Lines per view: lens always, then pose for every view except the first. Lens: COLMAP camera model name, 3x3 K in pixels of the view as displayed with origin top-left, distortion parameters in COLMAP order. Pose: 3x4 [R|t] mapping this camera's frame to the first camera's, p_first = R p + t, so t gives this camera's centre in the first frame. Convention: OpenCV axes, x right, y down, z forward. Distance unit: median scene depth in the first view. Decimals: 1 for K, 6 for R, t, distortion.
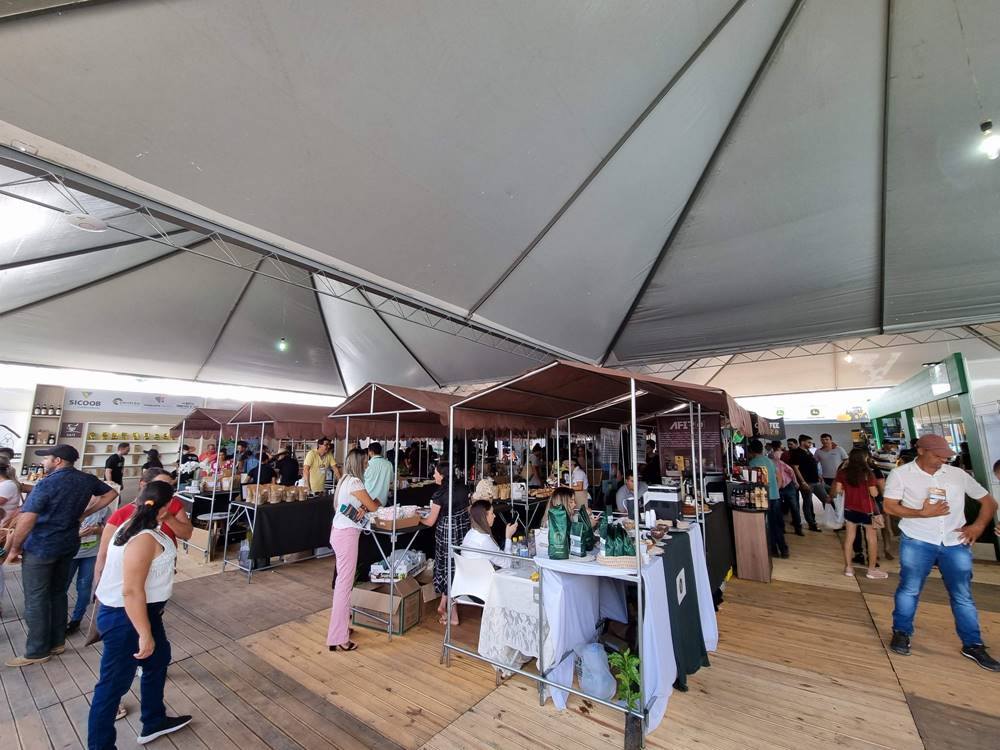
lens RADIAL K [[410.7, 0, 493.9], [0, 410.7, 374.3], [0, 0, 1]] dist [-0.003535, -0.000508]
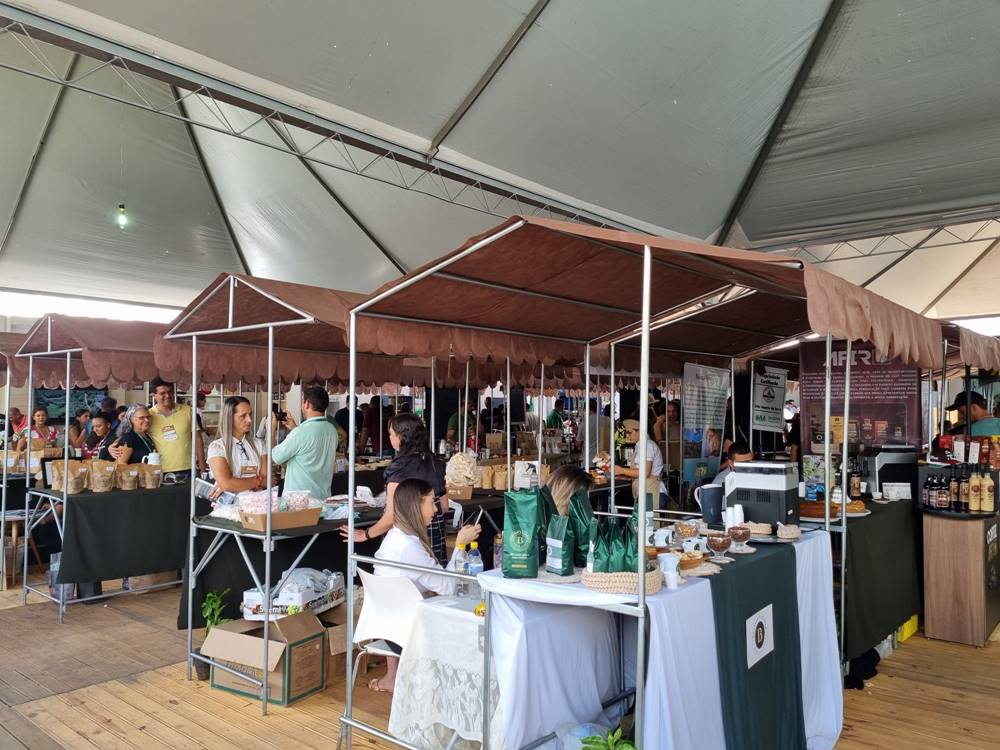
lens RADIAL K [[752.7, 0, 500.6], [0, 752.7, 383.5], [0, 0, 1]] dist [0.050499, -0.028321]
pose [[0.996879, 0.001951, -0.078924, 0.143270], [0.008699, 0.990892, 0.134376, 0.033374], [0.078467, -0.134643, 0.987782, 0.011914]]
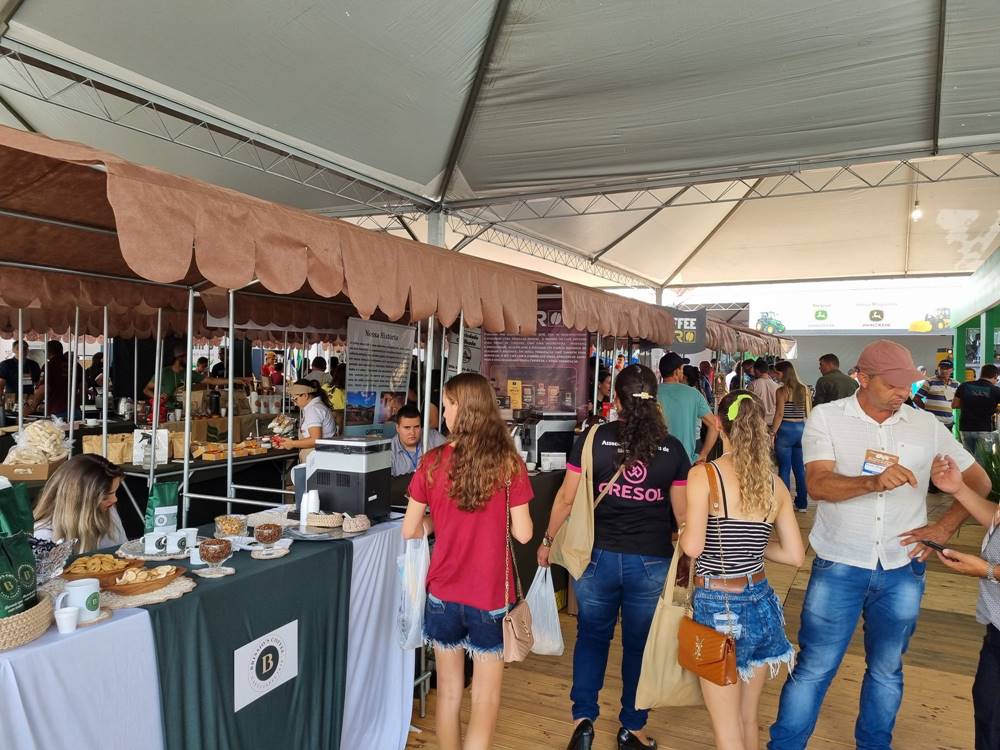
lens RADIAL K [[752.7, 0, 505.2], [0, 752.7, 372.1], [0, 0, 1]] dist [0.050499, -0.028321]
pose [[0.986222, 0.023970, 0.163680, 0.428049], [-0.053241, 0.982794, 0.176865, 0.042796], [-0.156624, -0.183142, 0.970530, 0.177267]]
